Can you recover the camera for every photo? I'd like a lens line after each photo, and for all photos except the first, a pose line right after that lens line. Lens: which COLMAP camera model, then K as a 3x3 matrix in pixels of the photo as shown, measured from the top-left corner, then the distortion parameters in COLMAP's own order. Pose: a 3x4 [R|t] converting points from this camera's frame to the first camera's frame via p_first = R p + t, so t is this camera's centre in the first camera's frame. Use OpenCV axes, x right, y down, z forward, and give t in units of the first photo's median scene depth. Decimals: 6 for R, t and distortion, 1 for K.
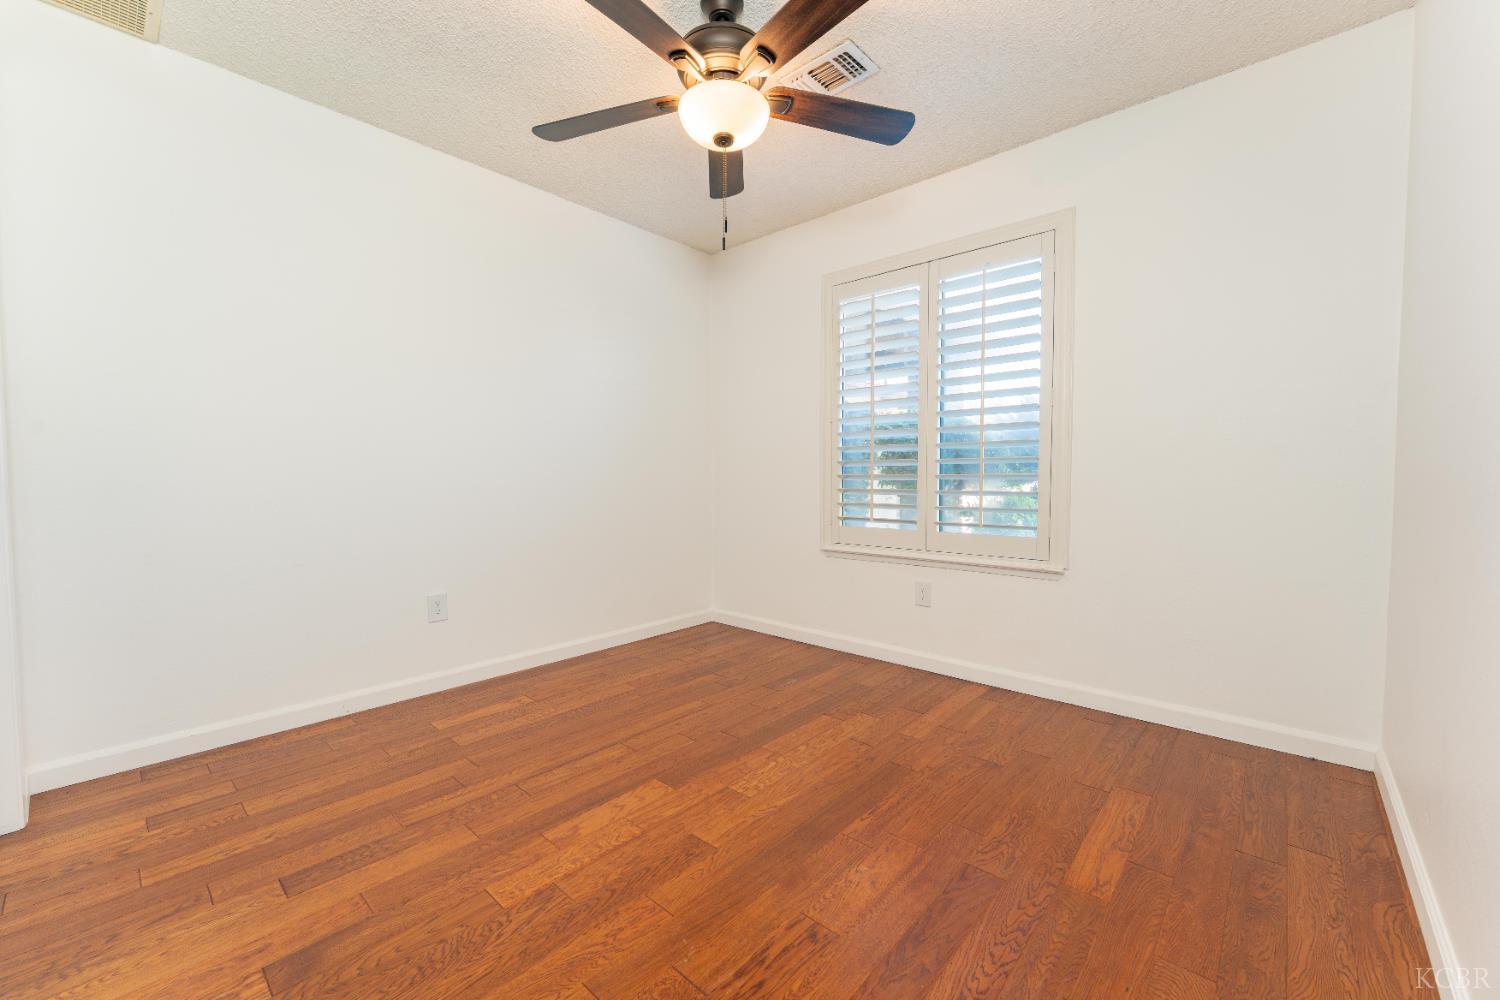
lens RADIAL K [[602.7, 0, 751.8], [0, 602.7, 496.1], [0, 0, 1]] dist [0.000861, -0.000511]
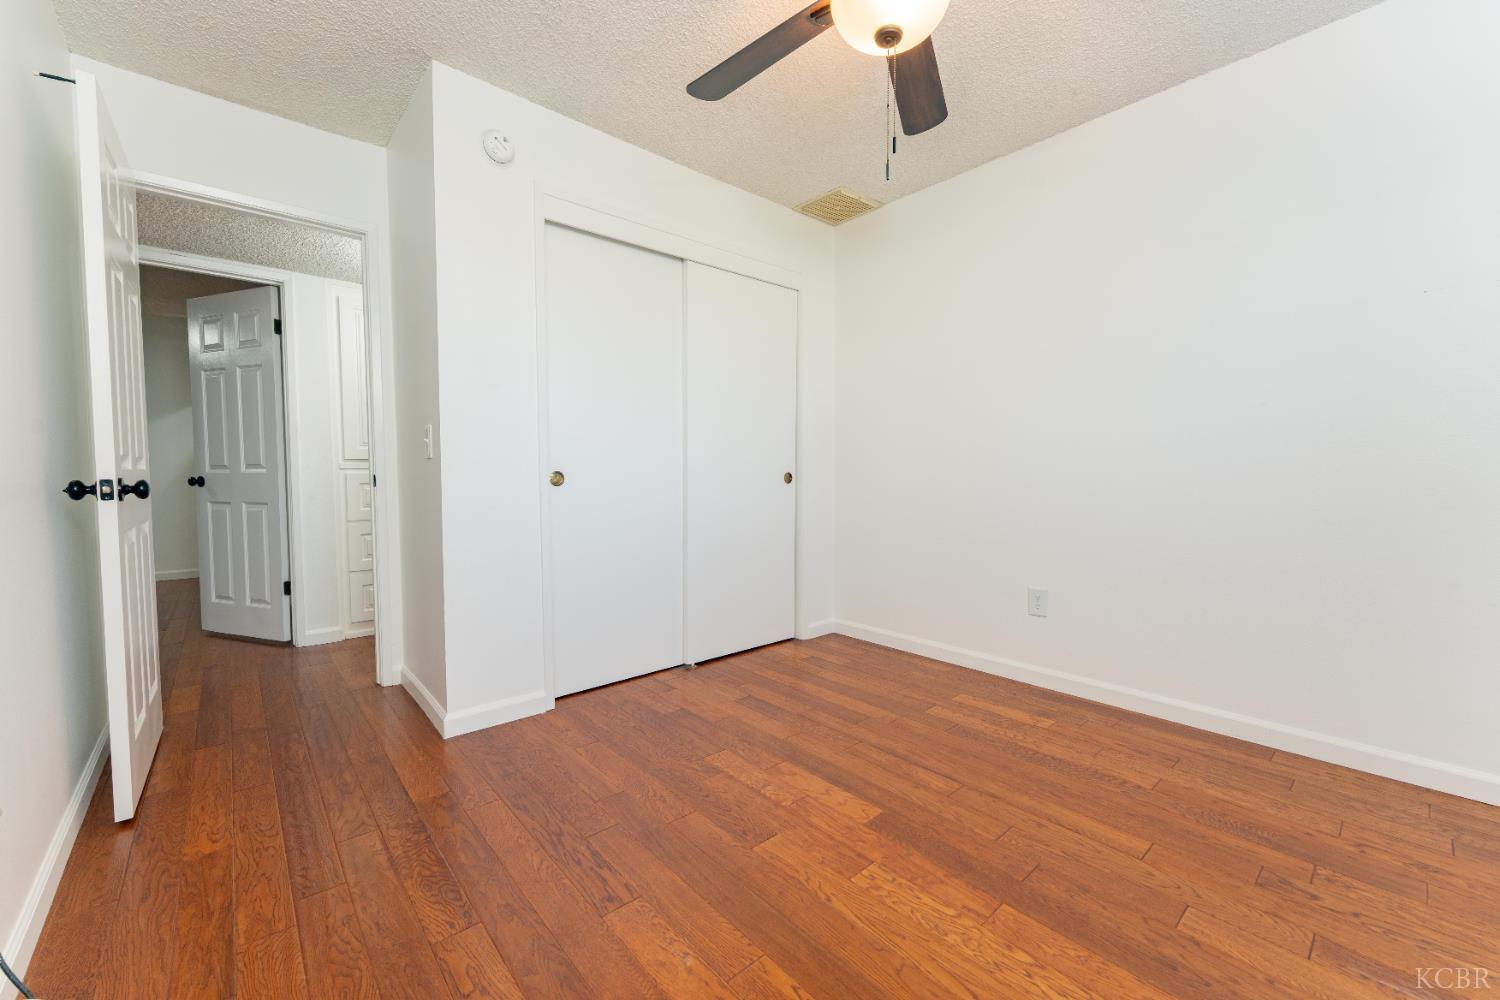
lens RADIAL K [[602.7, 0, 752.3], [0, 602.7, 500.5], [0, 0, 1]] dist [0.000861, -0.000511]
pose [[-0.126974, 0.049980, -0.990646, 0.752822], [-0.028852, 0.998121, 0.054055, -0.036483], [0.991486, 0.035446, -0.125293, 0.926754]]
